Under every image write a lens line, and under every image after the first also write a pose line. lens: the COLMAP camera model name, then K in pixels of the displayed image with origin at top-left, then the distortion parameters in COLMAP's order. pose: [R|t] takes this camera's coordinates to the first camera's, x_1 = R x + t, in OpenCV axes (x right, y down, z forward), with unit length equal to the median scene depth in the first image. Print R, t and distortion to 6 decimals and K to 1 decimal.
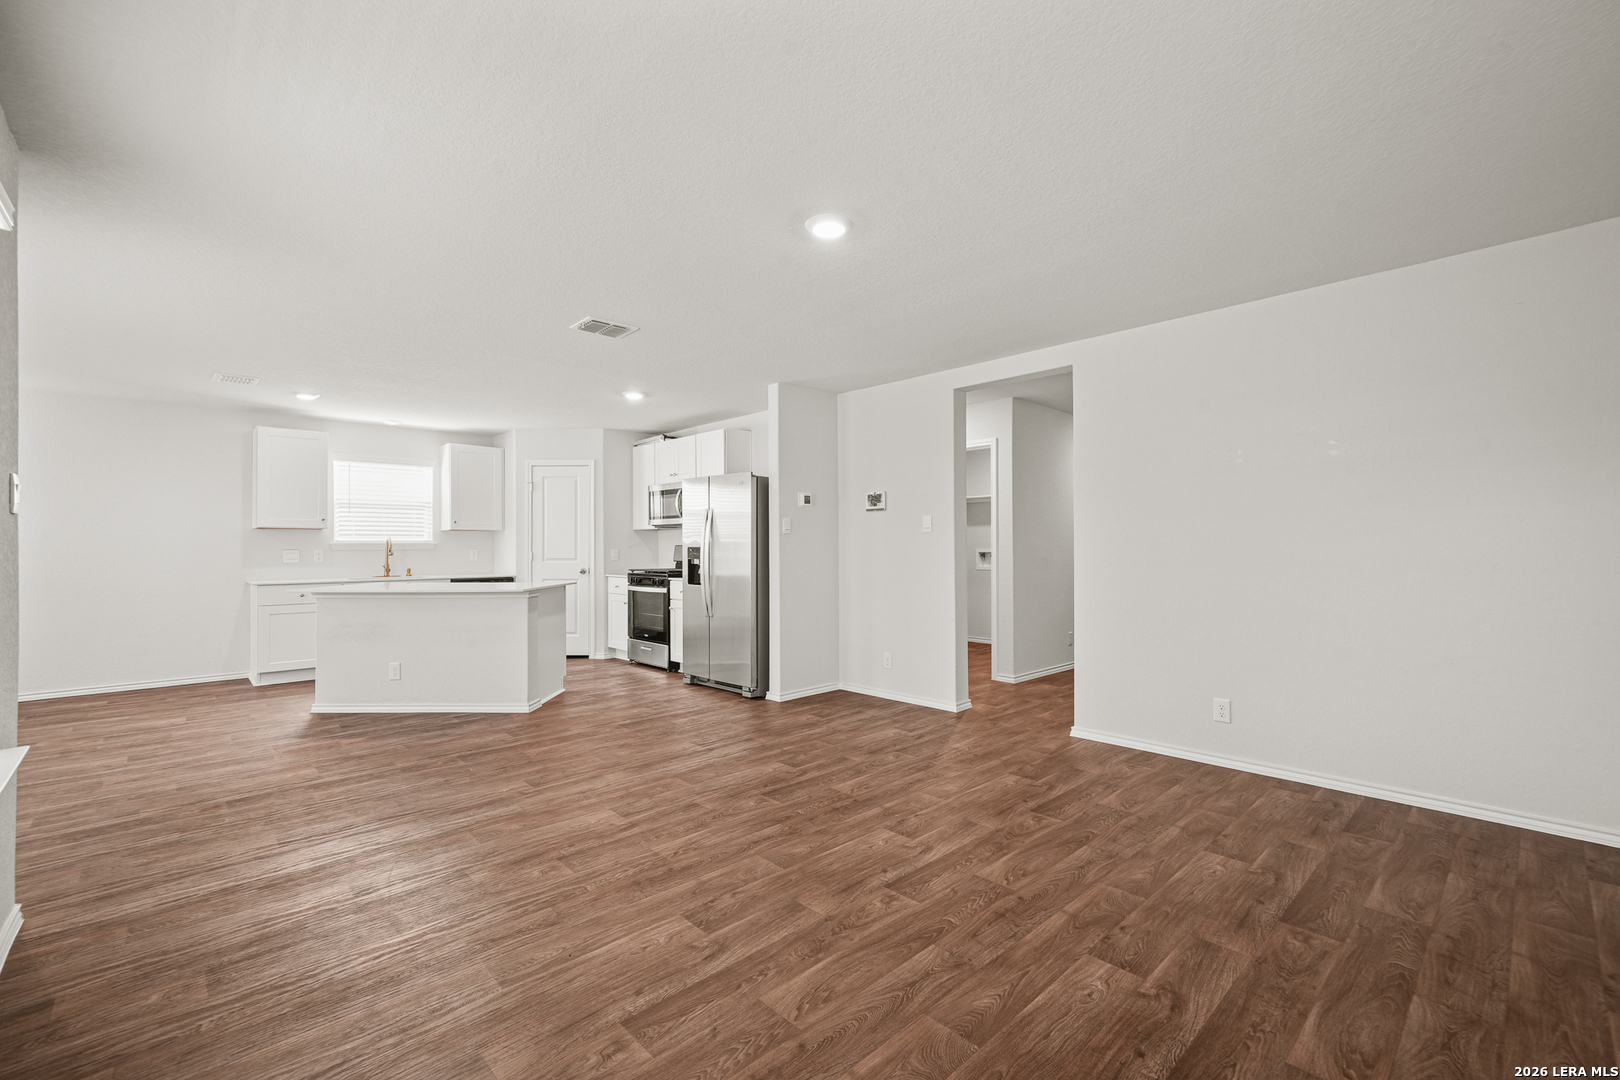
lens RADIAL K [[692.2, 0, 816.5], [0, 692.2, 541.5], [0, 0, 1]] dist [-0.000508, 0.003088]
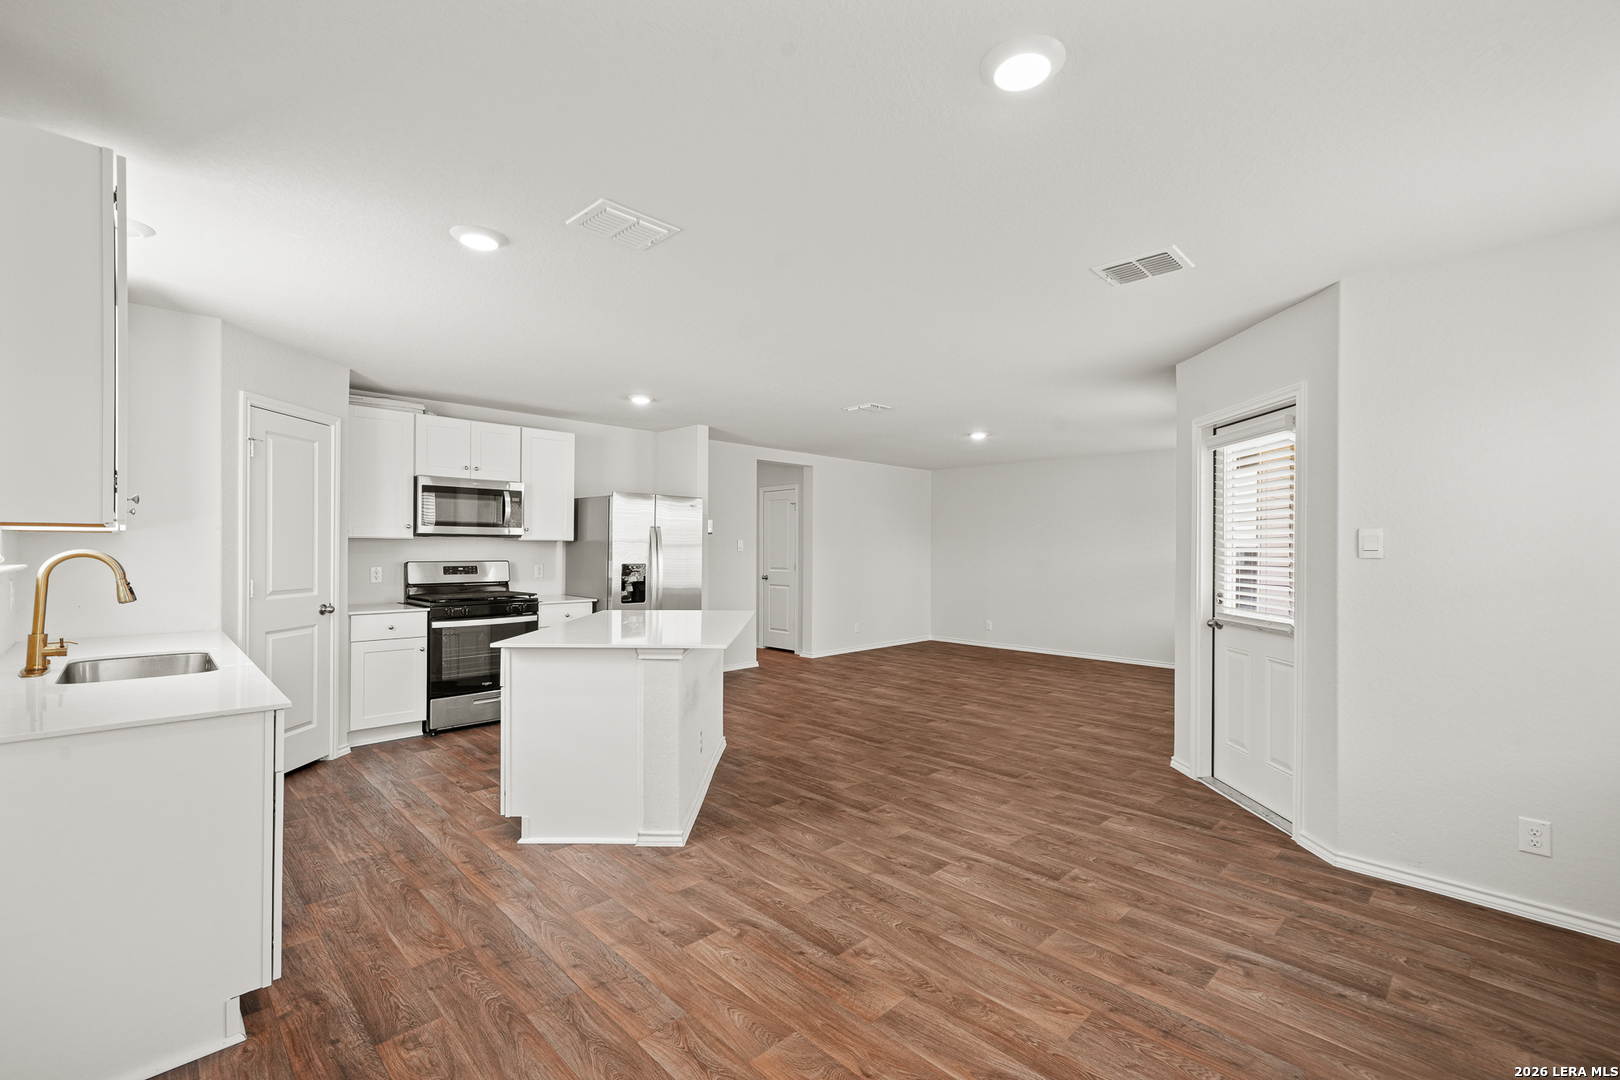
lens RADIAL K [[692.2, 0, 808.2], [0, 692.2, 540.8], [0, 0, 1]] dist [-0.000508, 0.003088]
pose [[-0.016995, 0.020356, 0.999648, -1.189773], [-0.005285, 0.999777, -0.020449, -0.005738], [-0.999842, -0.005631, -0.016883, 0.802777]]
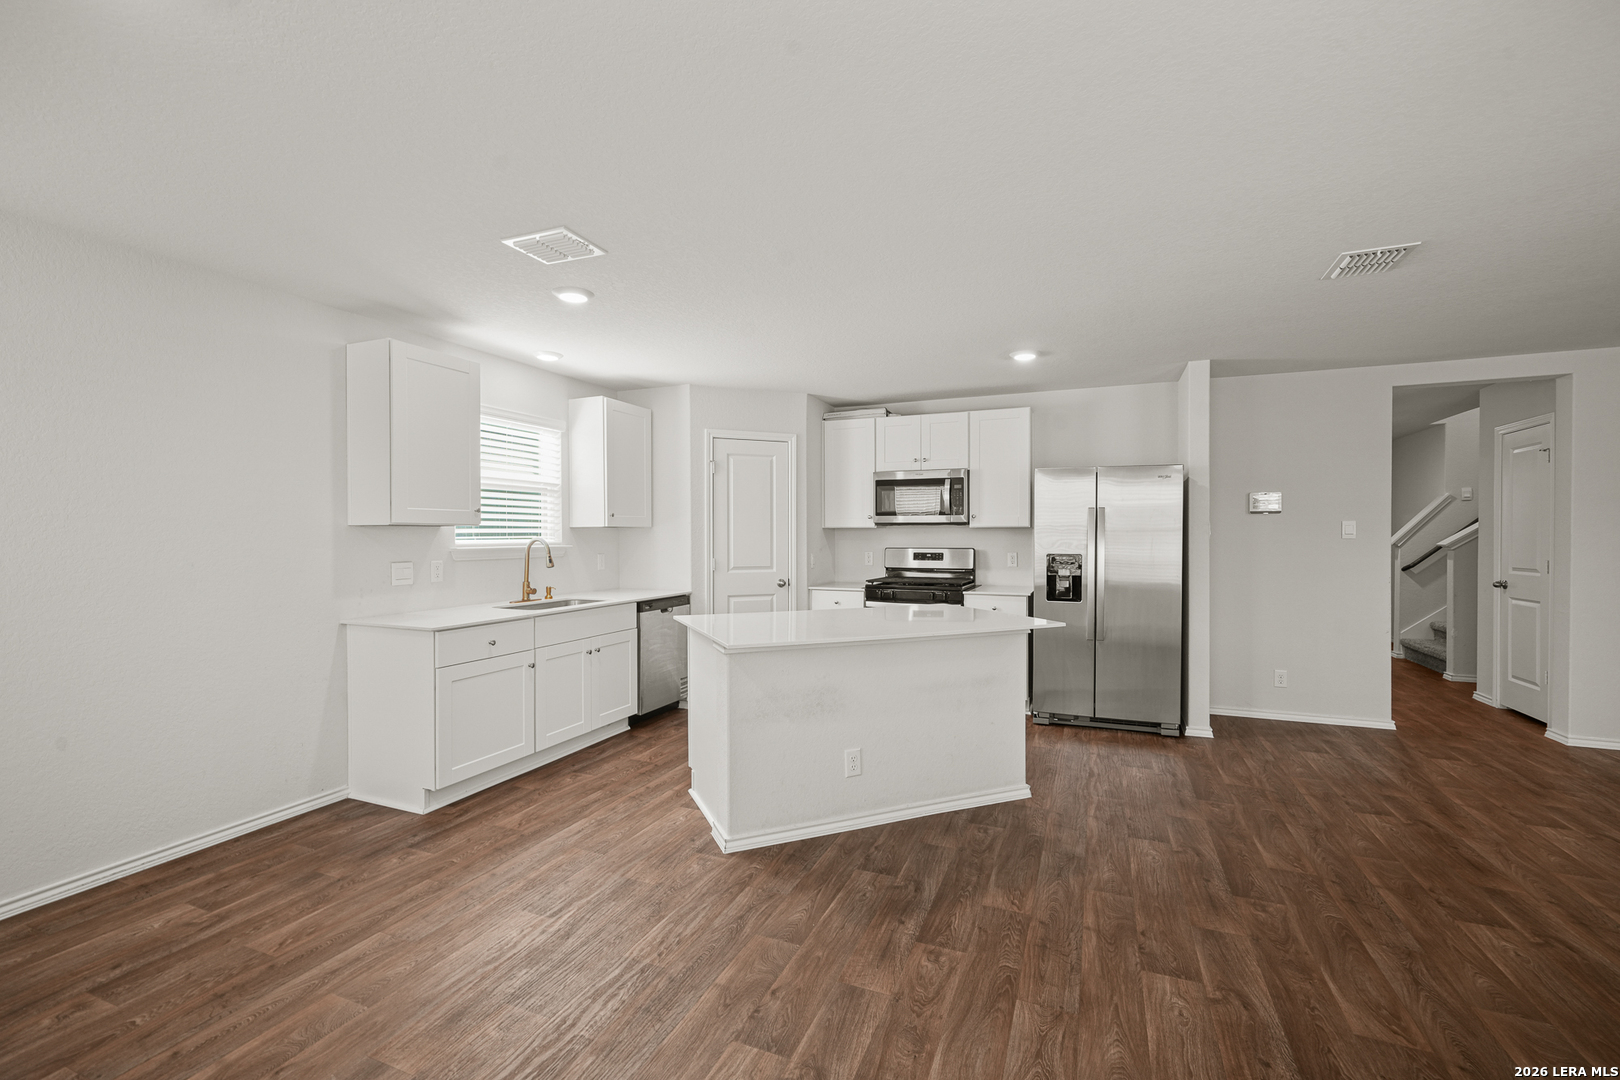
lens RADIAL K [[692.2, 0, 811.8], [0, 692.2, 540.4], [0, 0, 1]] dist [-0.000508, 0.003088]
pose [[0.915873, 0.000427, 0.401467, -0.793995], [-0.004775, 0.999940, 0.009831, -0.014790], [-0.401439, -0.010921, 0.915821, 0.402213]]
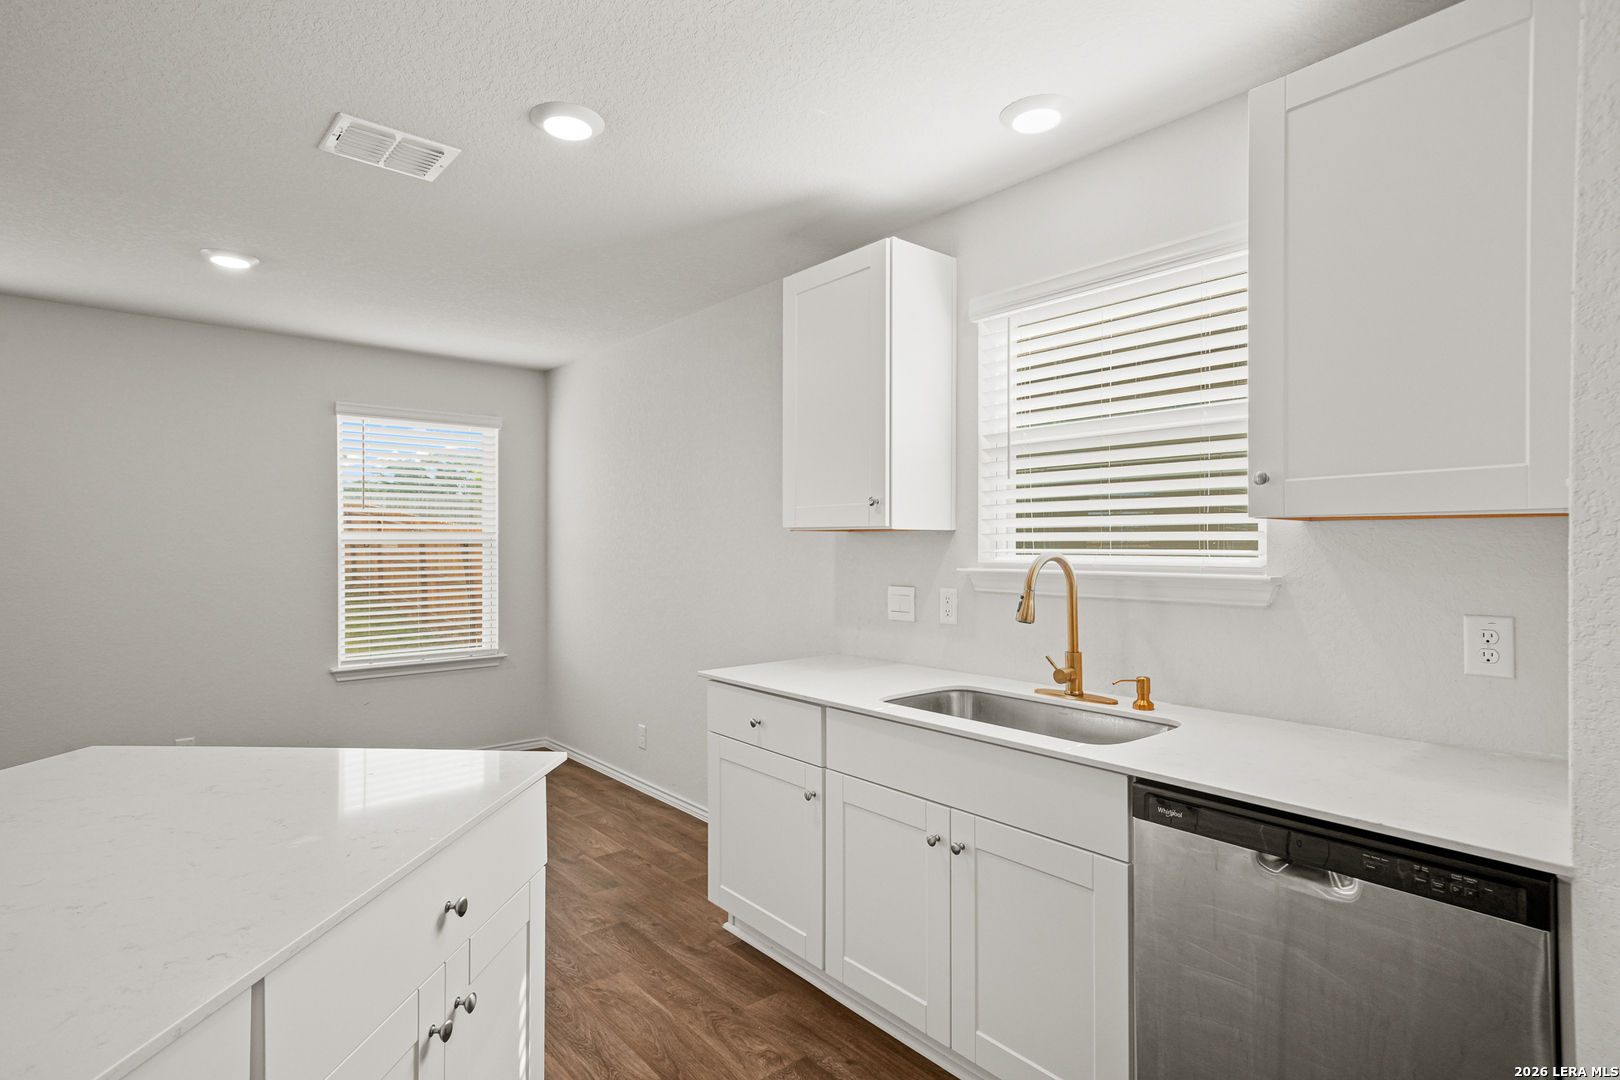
lens RADIAL K [[821.5, 0, 806.8], [0, 821.5, 544.7], [0, 0, 1]] dist [0.002632, 0.000603]
pose [[-0.071747, 0.009427, -0.997378, -0.362491], [0.013912, 0.999868, 0.008450, -0.016864], [0.997326, -0.013269, -0.071868, 1.148558]]
